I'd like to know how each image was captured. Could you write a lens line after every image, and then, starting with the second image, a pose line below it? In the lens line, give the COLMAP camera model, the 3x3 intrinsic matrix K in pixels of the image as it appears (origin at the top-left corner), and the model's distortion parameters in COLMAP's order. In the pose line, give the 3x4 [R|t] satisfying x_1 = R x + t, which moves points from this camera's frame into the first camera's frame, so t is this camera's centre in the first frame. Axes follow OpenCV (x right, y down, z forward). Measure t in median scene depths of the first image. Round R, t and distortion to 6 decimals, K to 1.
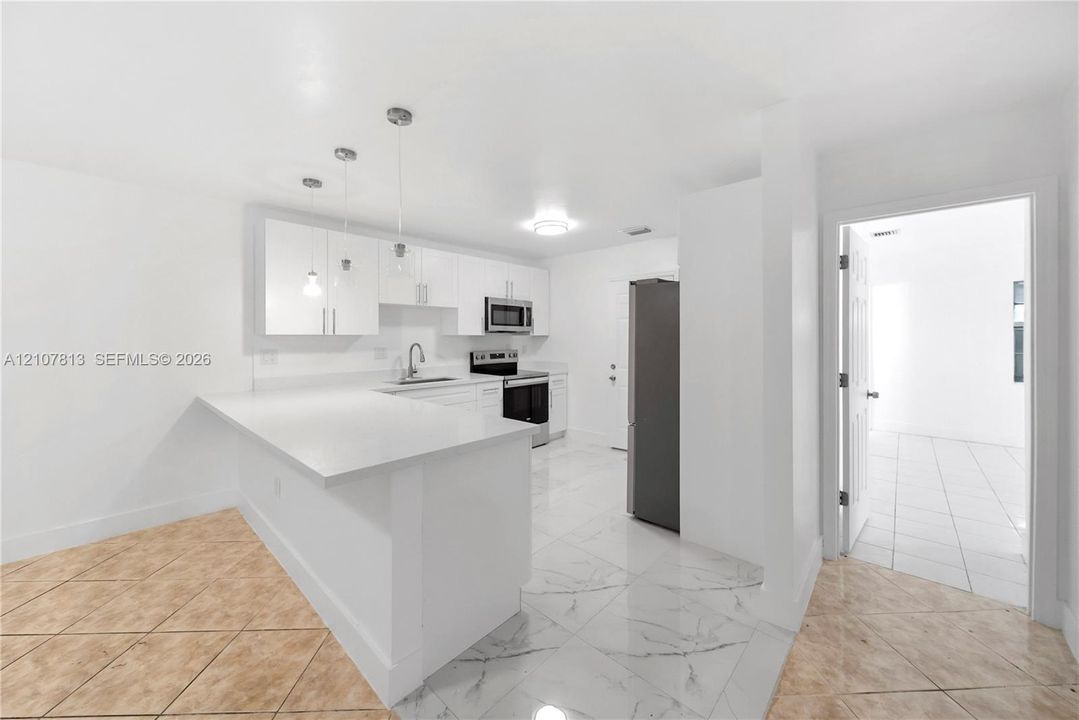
lens RADIAL K [[406.8, 0, 535.1], [0, 406.8, 336.3], [0, 0, 1]] dist [0.000127, -0.000064]
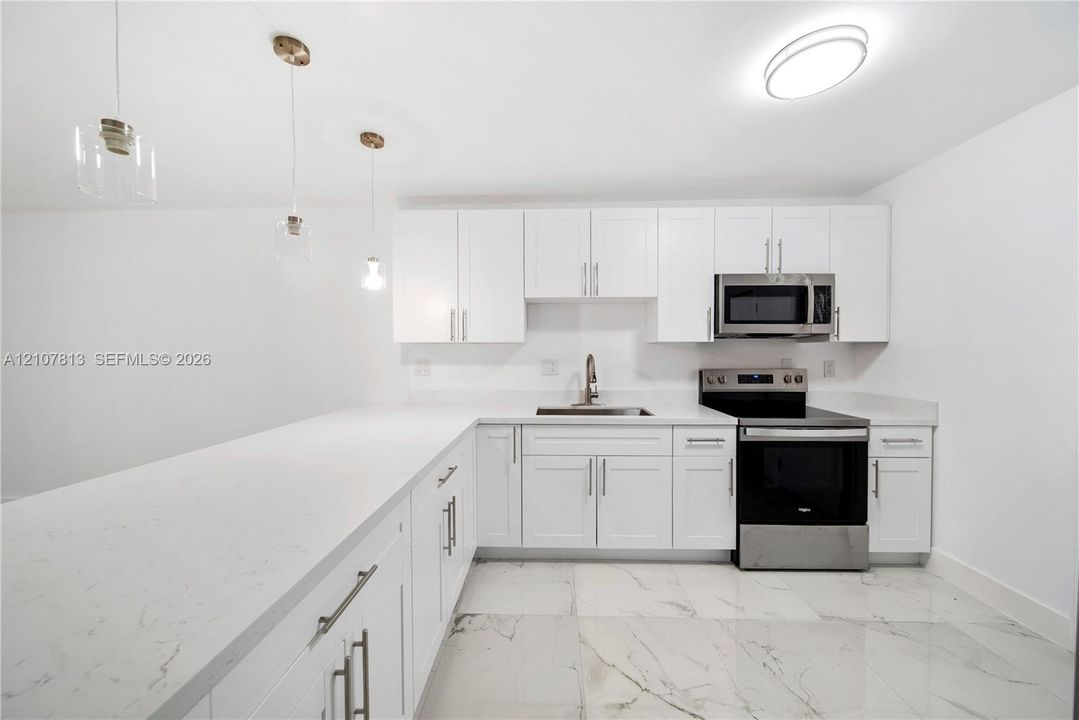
lens RADIAL K [[400.0, 0, 539.1], [0, 400.0, 352.7], [0, 0, 1]] dist [0.000637, 0.000055]
pose [[0.667442, 0.002602, -0.744657, 0.138242], [0.001242, 0.999989, 0.004607, 0.010645], [0.744661, -0.004000, 0.667431, 0.465456]]
